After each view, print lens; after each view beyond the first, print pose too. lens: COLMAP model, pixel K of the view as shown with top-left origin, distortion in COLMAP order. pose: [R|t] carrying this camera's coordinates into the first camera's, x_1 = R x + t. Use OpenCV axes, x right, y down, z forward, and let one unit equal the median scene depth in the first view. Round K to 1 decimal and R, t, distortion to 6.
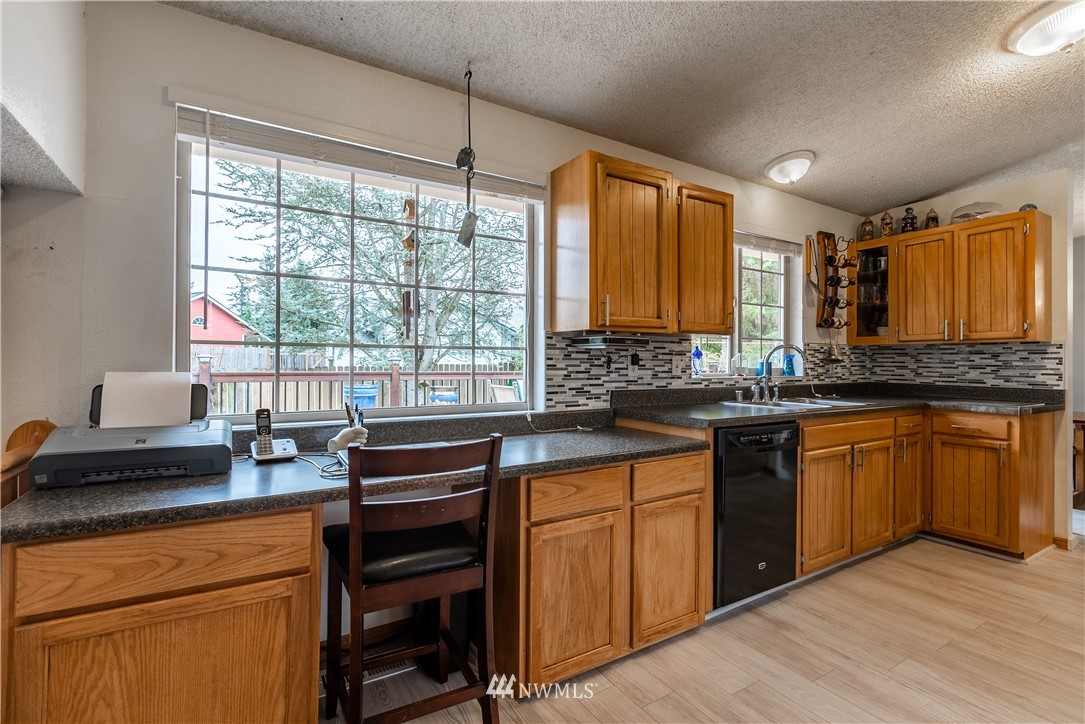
lens RADIAL K [[501.7, 0, 521.9], [0, 501.7, 362.4], [0, 0, 1]] dist [0.008481, -0.003849]
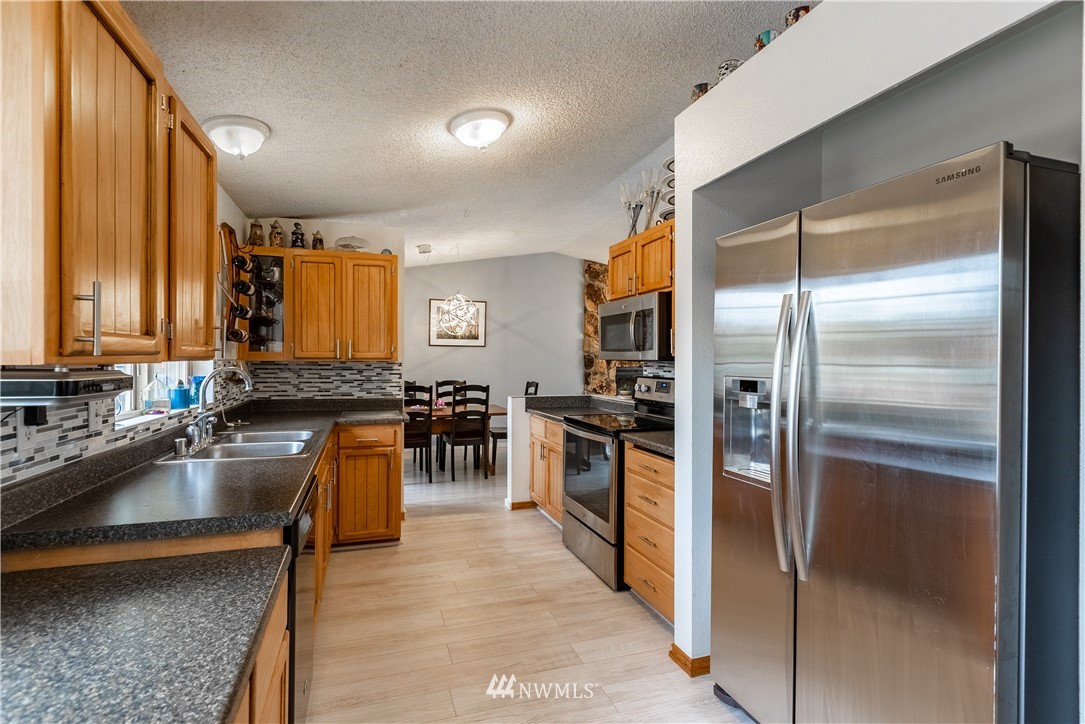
lens RADIAL K [[501.7, 0, 538.8], [0, 501.7, 360.2], [0, 0, 1]] dist [0.008481, -0.003849]
pose [[0.213827, -0.004302, 0.976862, -0.118341], [-0.005697, 0.999968, 0.005651, -0.053579], [-0.976855, -0.006773, 0.213796, 0.385804]]
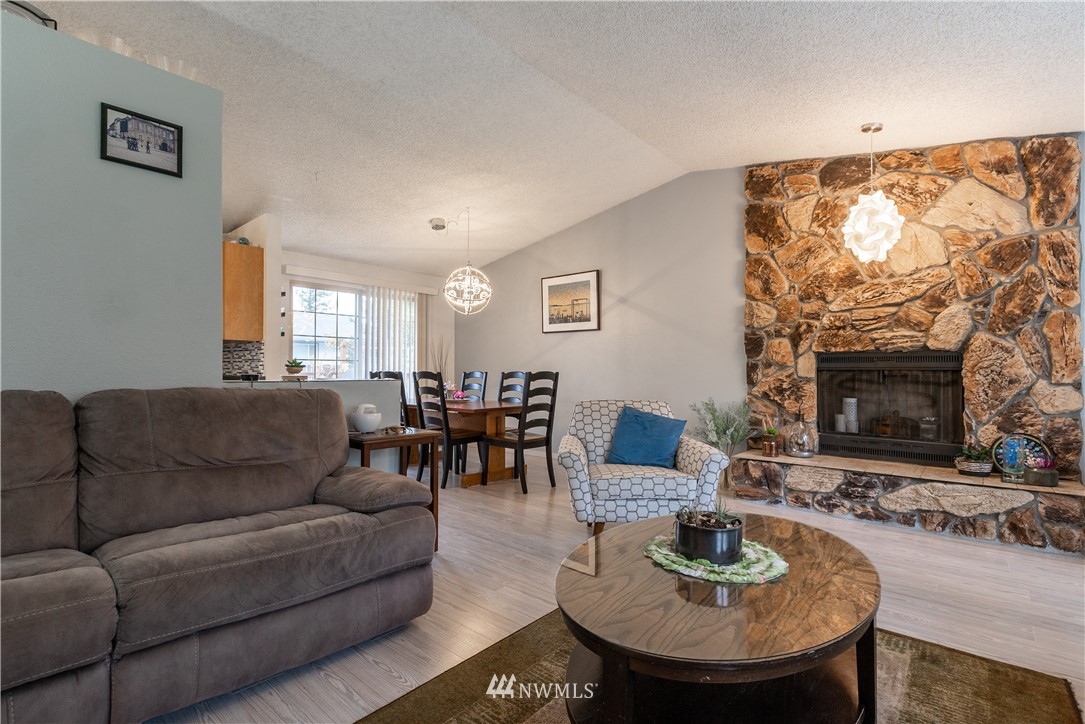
lens RADIAL K [[501.7, 0, 543.2], [0, 501.7, 365.5], [0, 0, 1]] dist [0.008481, -0.003849]
pose [[0.956331, 0.003016, 0.292269, 1.418952], [-0.000039, 0.999948, -0.010191, 0.041514], [-0.292285, 0.009735, 0.956282, -0.502925]]
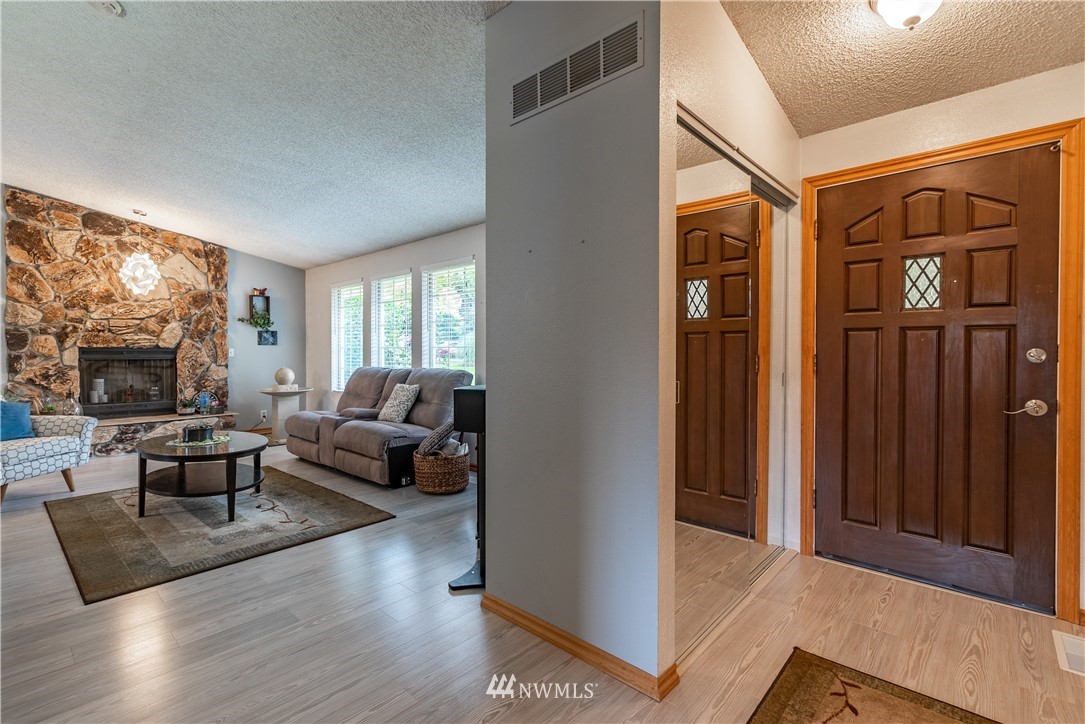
lens RADIAL K [[501.7, 0, 531.6], [0, 501.7, 355.6], [0, 0, 1]] dist [0.008481, -0.003849]
pose [[-0.265786, -0.012895, 0.963946, 0.309850], [-0.004285, 0.999916, 0.012194, -0.005502], [-0.964023, -0.000890, -0.265819, -0.537701]]
